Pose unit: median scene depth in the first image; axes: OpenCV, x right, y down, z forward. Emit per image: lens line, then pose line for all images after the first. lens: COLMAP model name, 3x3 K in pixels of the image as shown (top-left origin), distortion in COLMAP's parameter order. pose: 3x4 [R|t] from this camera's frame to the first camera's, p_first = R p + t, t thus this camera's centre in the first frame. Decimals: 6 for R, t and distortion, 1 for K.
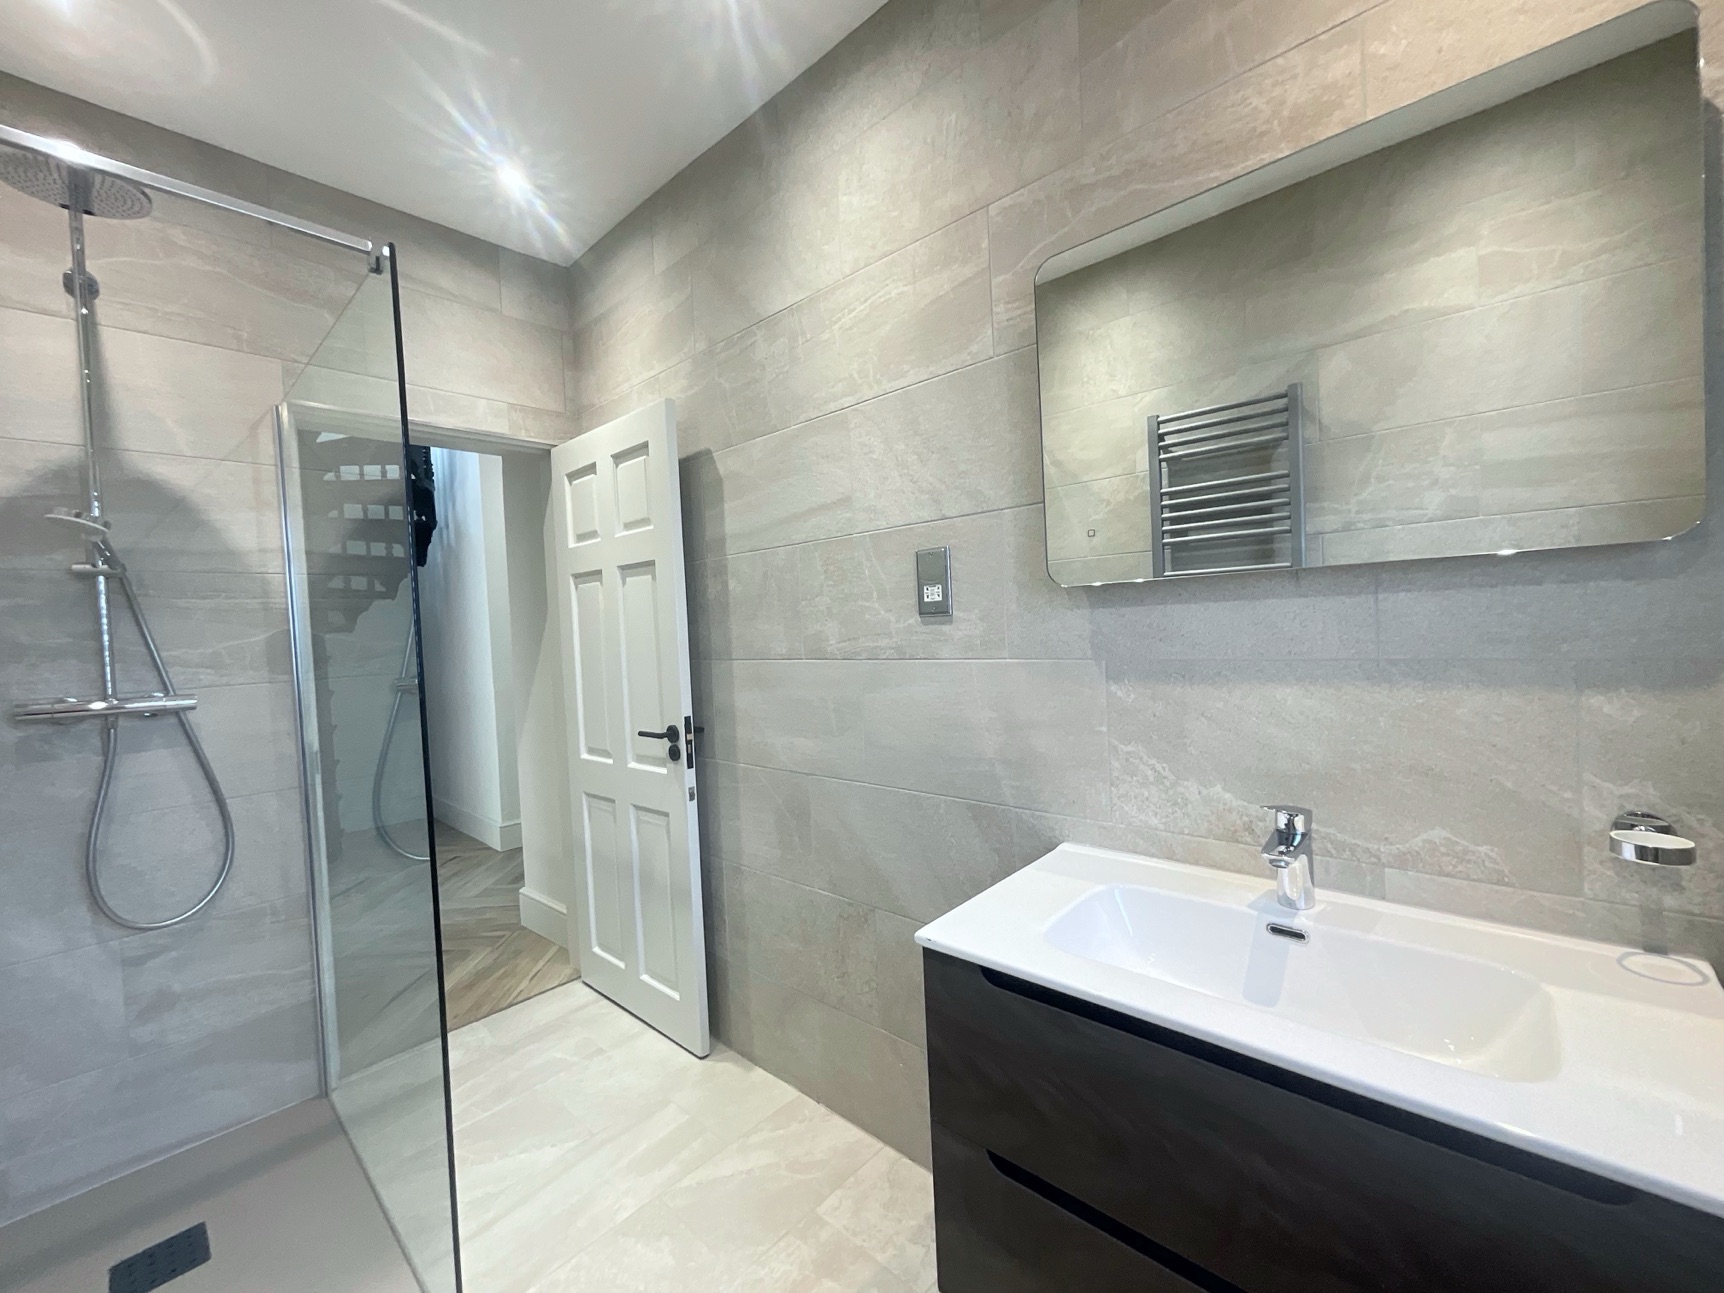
lens RADIAL K [[703.4, 0, 859.0], [0, 703.4, 645.9], [0, 0, 1]] dist [0.000183, -0.000324]
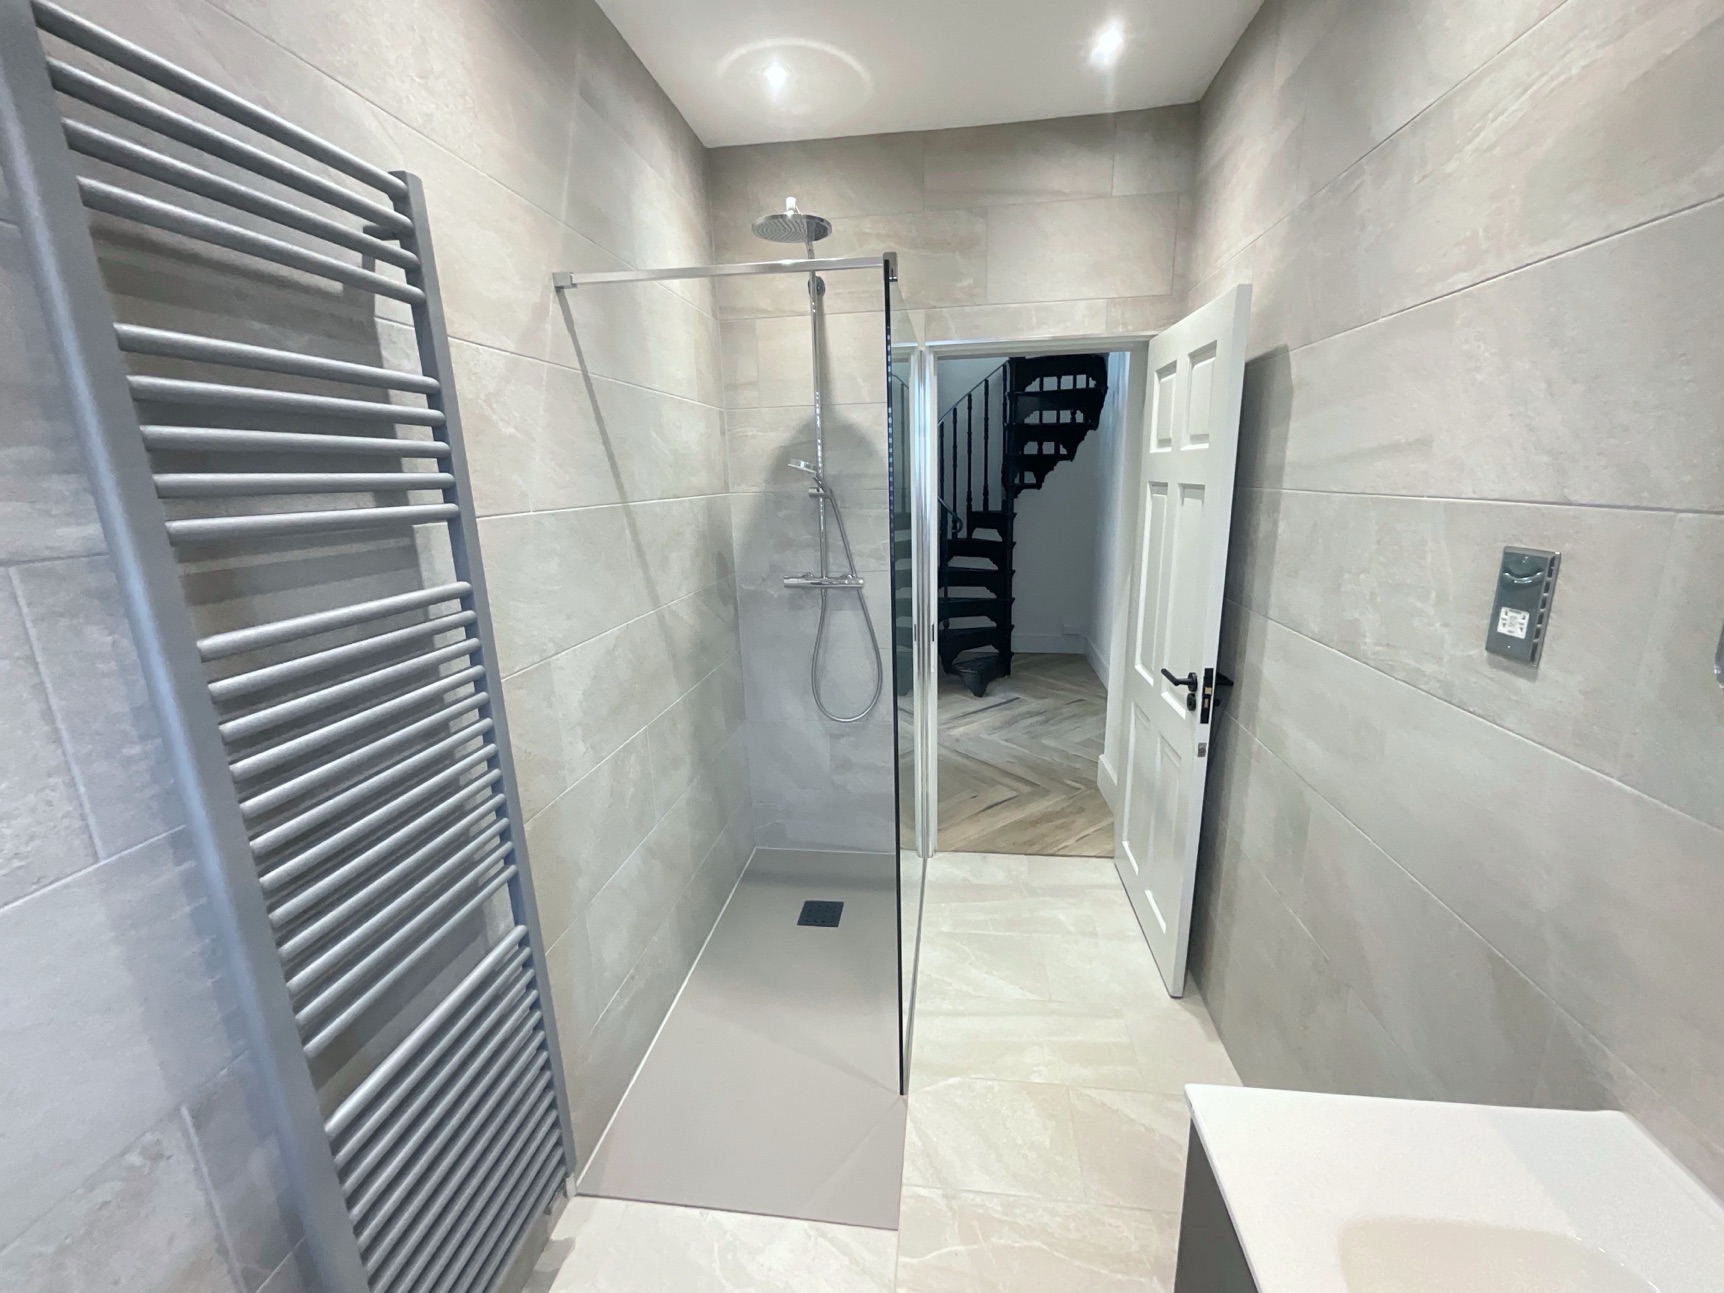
lens RADIAL K [[703.4, 0, 859.0], [0, 703.4, 645.9], [0, 0, 1]] dist [0.000183, -0.000324]
pose [[0.575498, 0.225751, -0.786027, 0.224937], [-0.021523, 0.964993, 0.261392, -0.173784], [0.817520, -0.133513, 0.560210, 0.157884]]
